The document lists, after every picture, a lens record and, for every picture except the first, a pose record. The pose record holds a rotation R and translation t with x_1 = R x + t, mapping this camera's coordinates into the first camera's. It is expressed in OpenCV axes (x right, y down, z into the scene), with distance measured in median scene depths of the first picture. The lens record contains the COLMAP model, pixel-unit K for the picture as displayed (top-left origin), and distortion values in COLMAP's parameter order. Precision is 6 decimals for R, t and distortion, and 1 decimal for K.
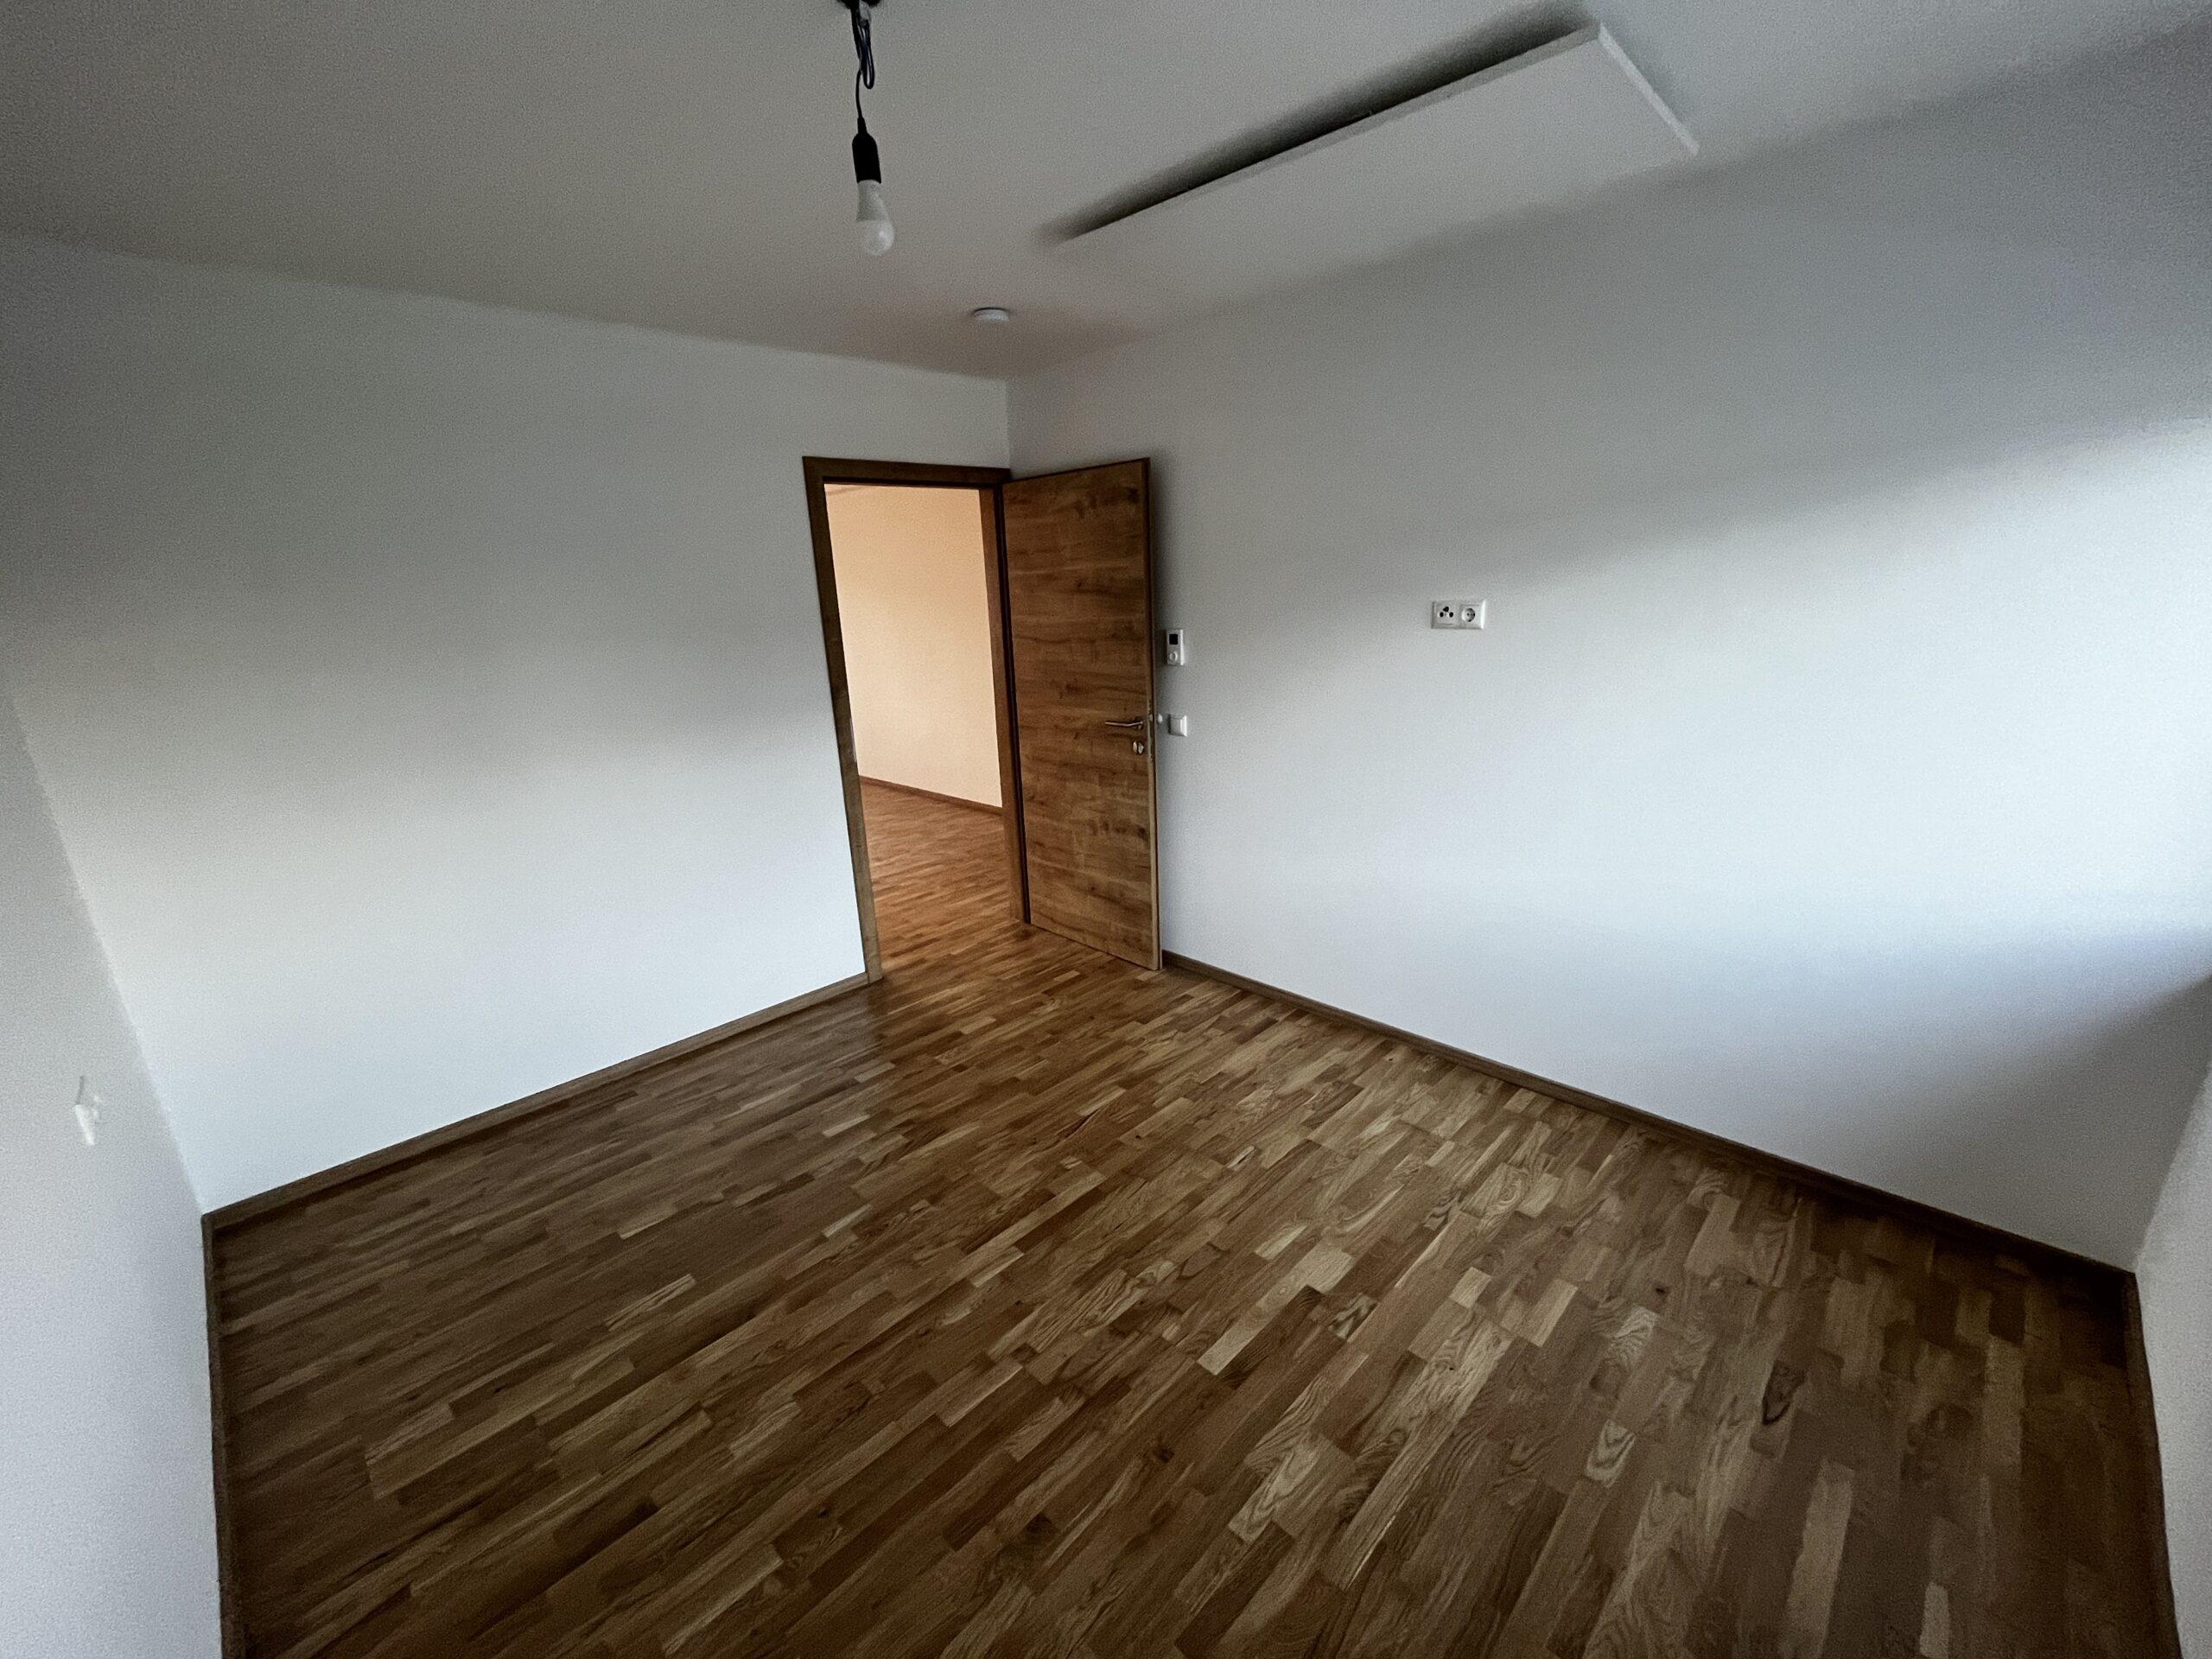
lens RADIAL K [[892.2, 0, 1099.3], [0, 892.2, 832.4], [0, 0, 1]] dist [-0.002375, -0.000844]
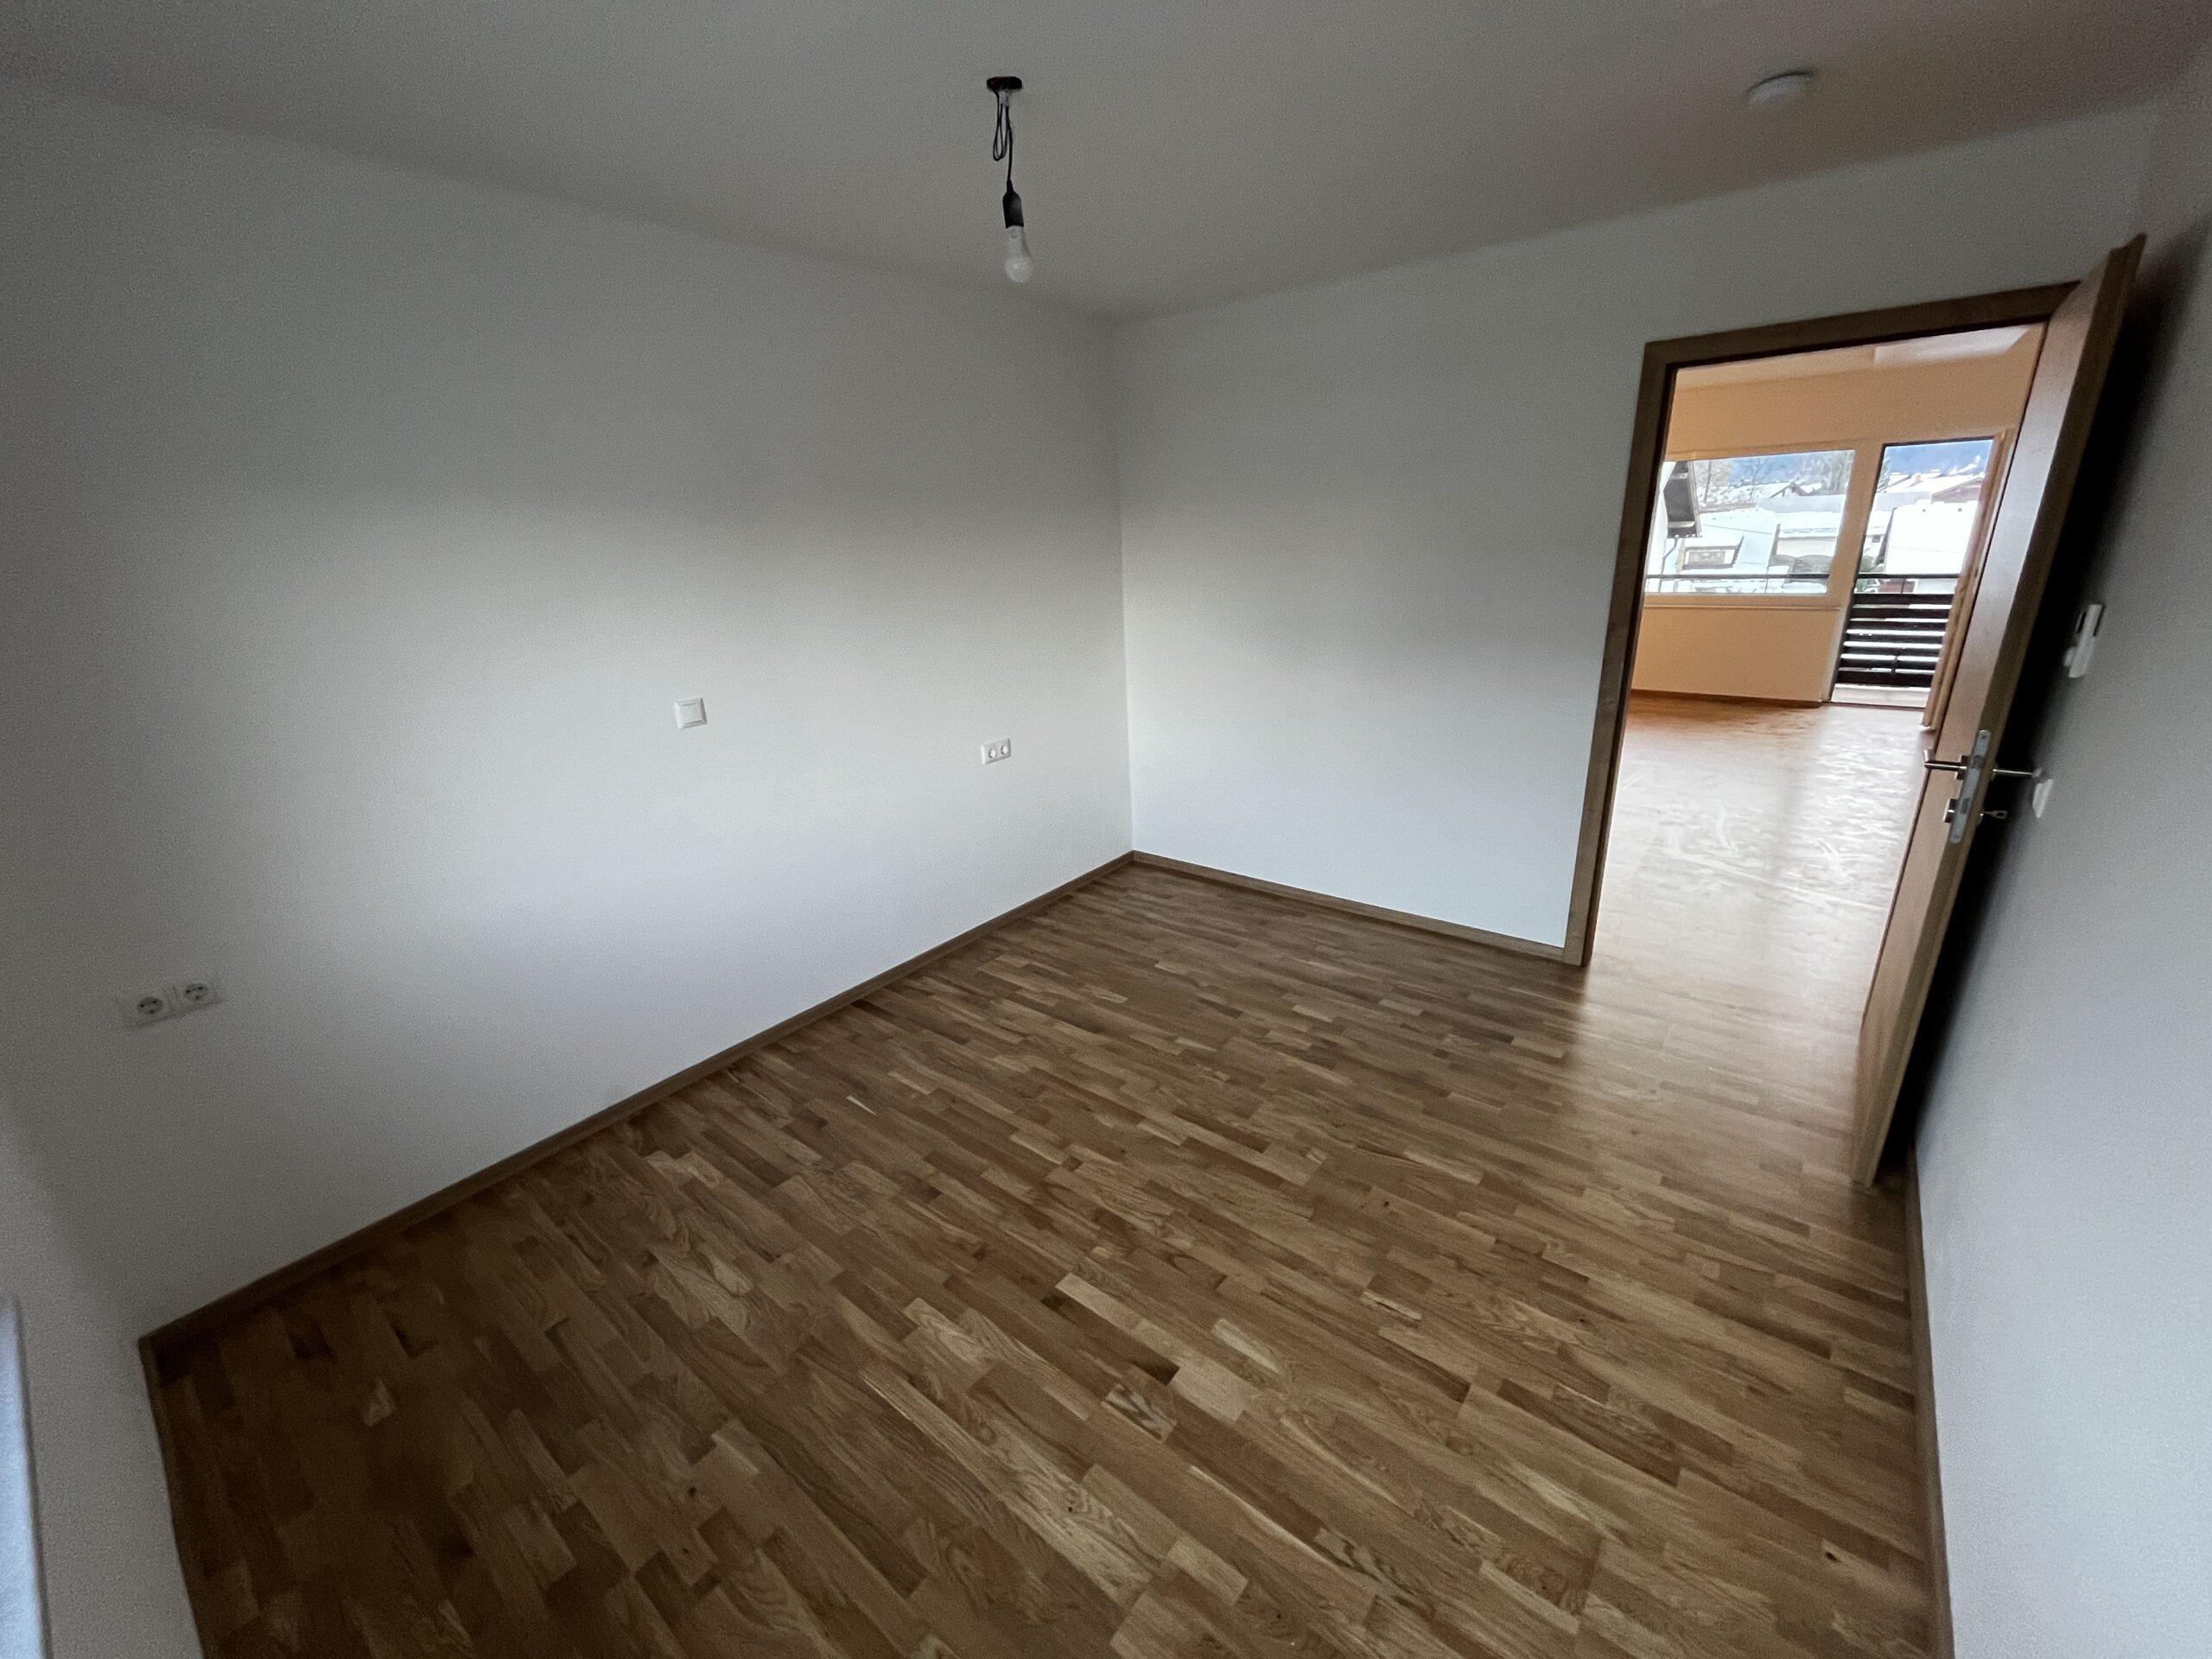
lens RADIAL K [[892.2, 0, 1101.8], [0, 892.2, 828.0], [0, 0, 1]] dist [-0.002375, -0.000844]
pose [[0.111086, 0.352270, -0.929282, 0.771439], [-0.232094, 0.918408, 0.320404, -0.214969], [0.966329, 0.180089, 0.183782, 0.613250]]
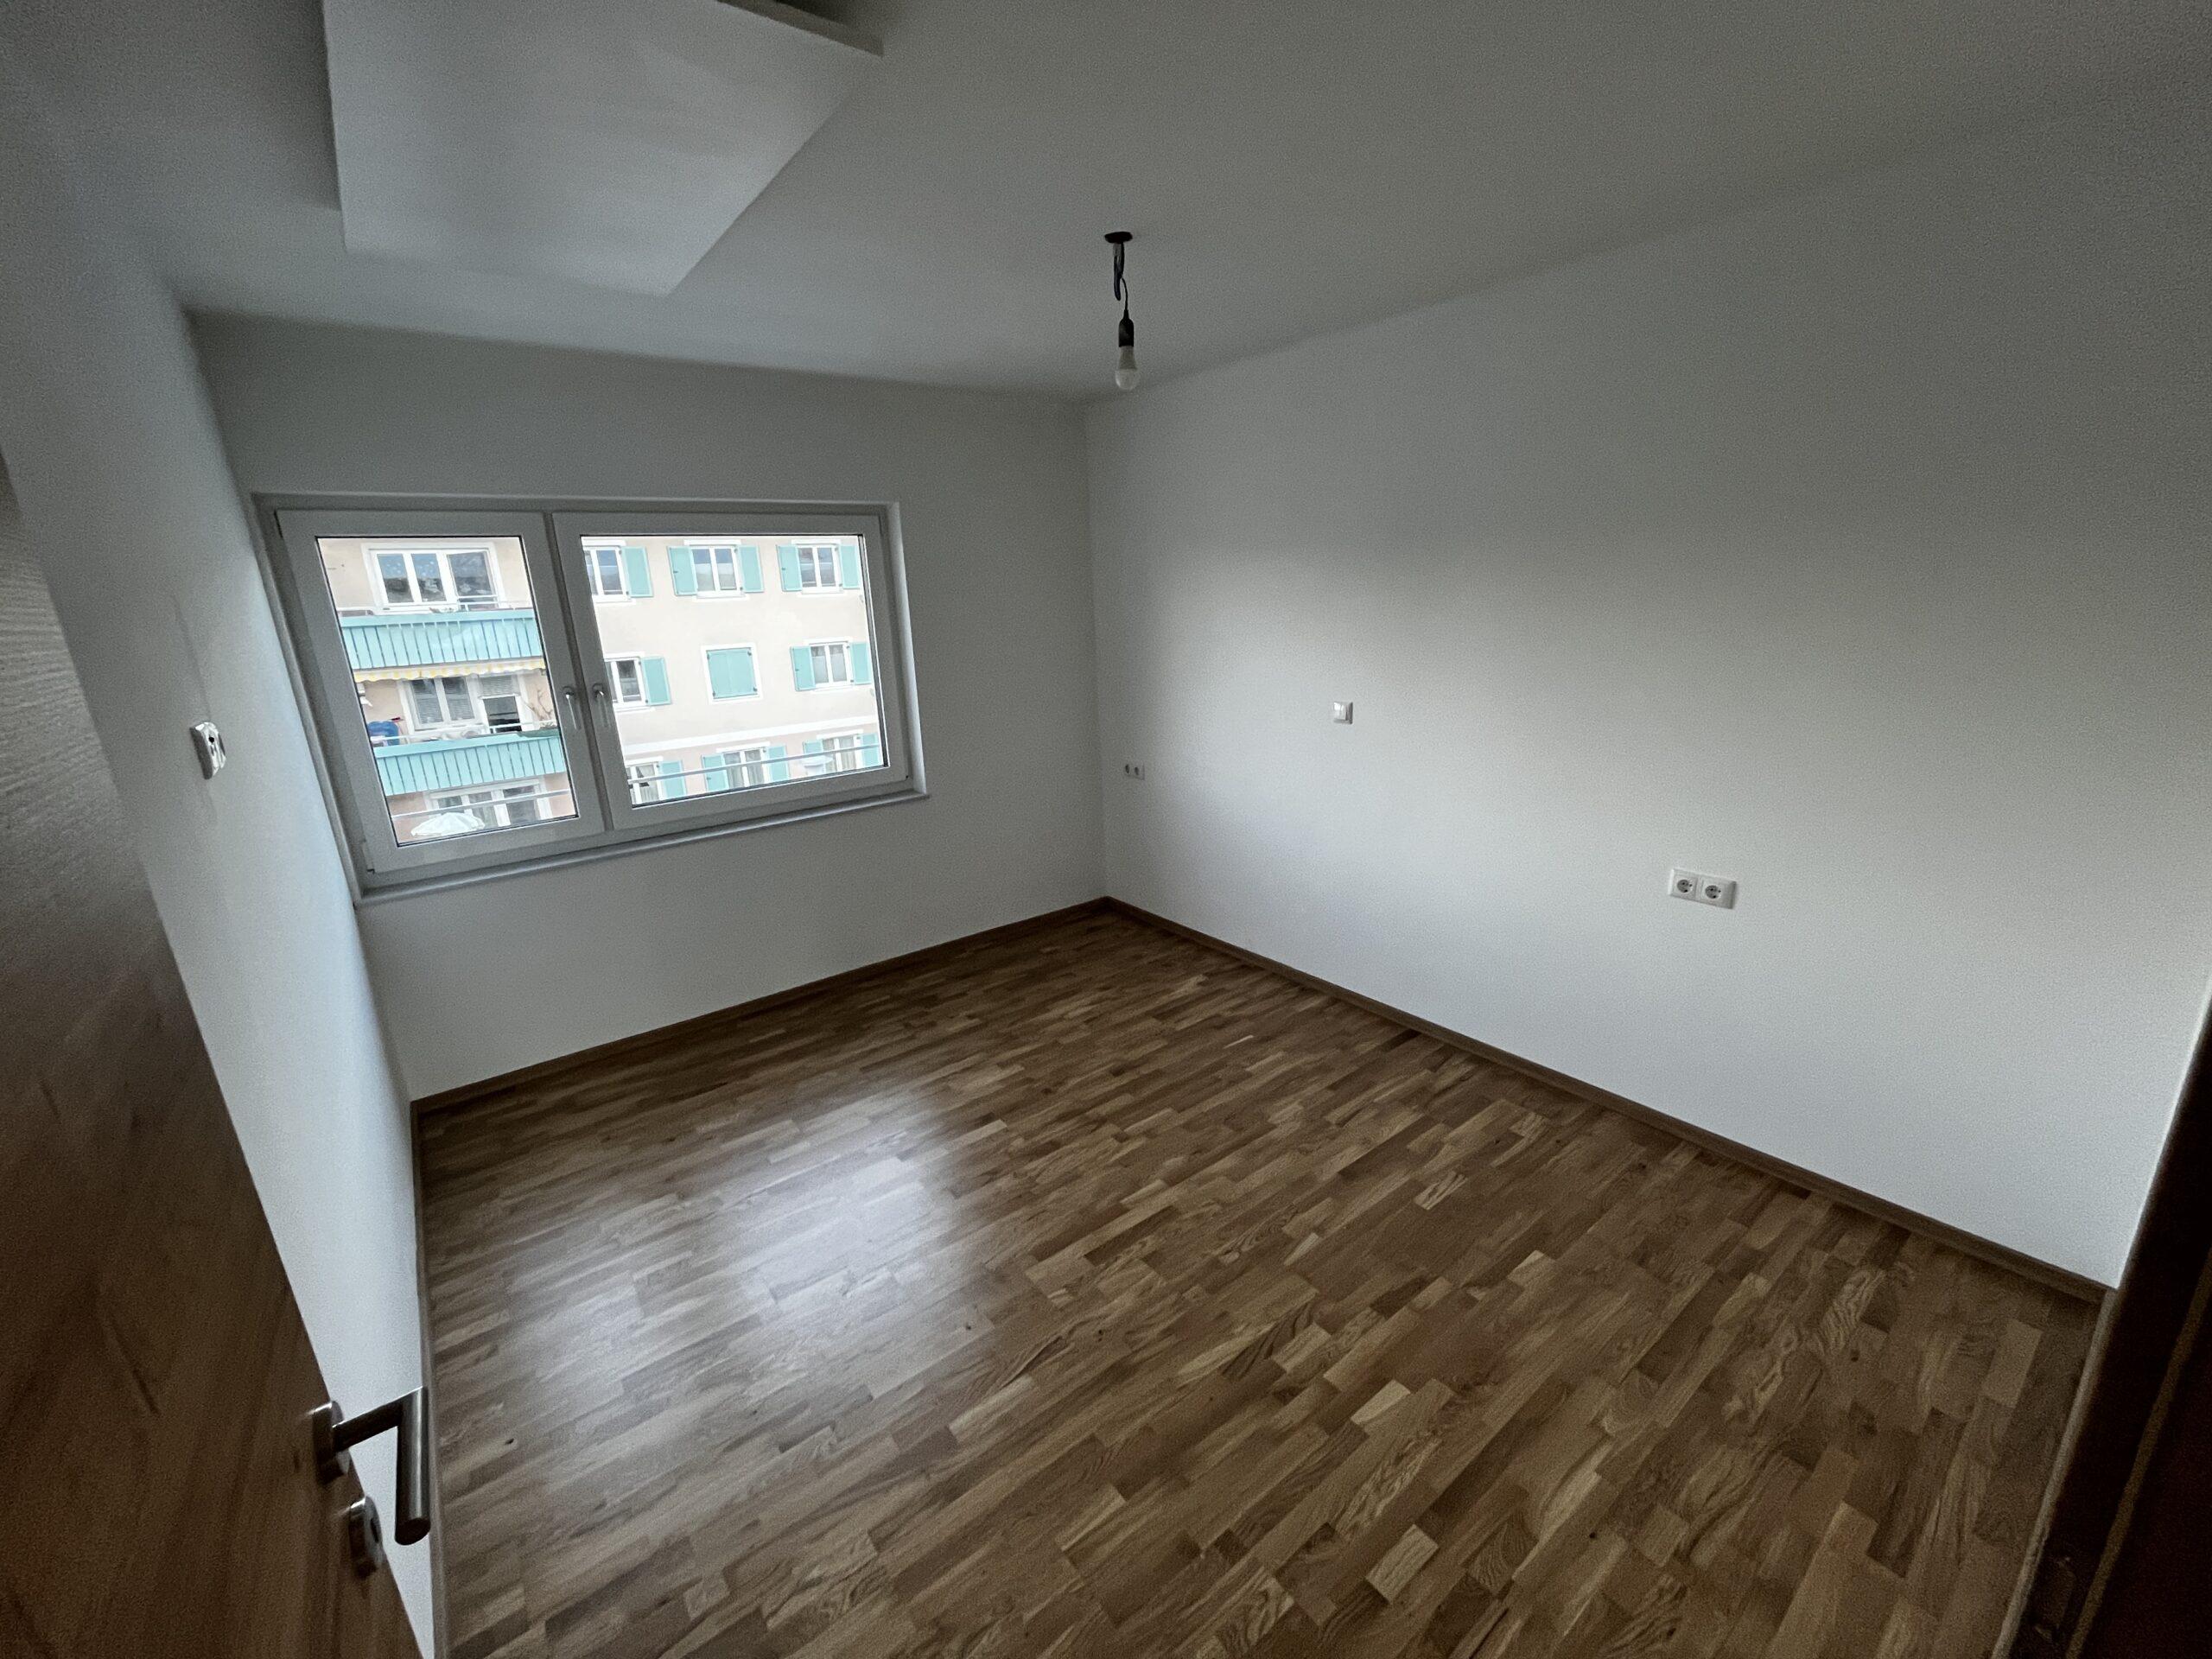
lens RADIAL K [[892.2, 0, 1102.5], [0, 892.2, 834.1], [0, 0, 1]] dist [-0.002375, -0.000844]
pose [[-0.988419, 0.046610, 0.144411, -0.237431], [0.115338, 0.849187, 0.515343, -0.477303], [-0.098611, 0.526031, -0.844729, 1.649143]]
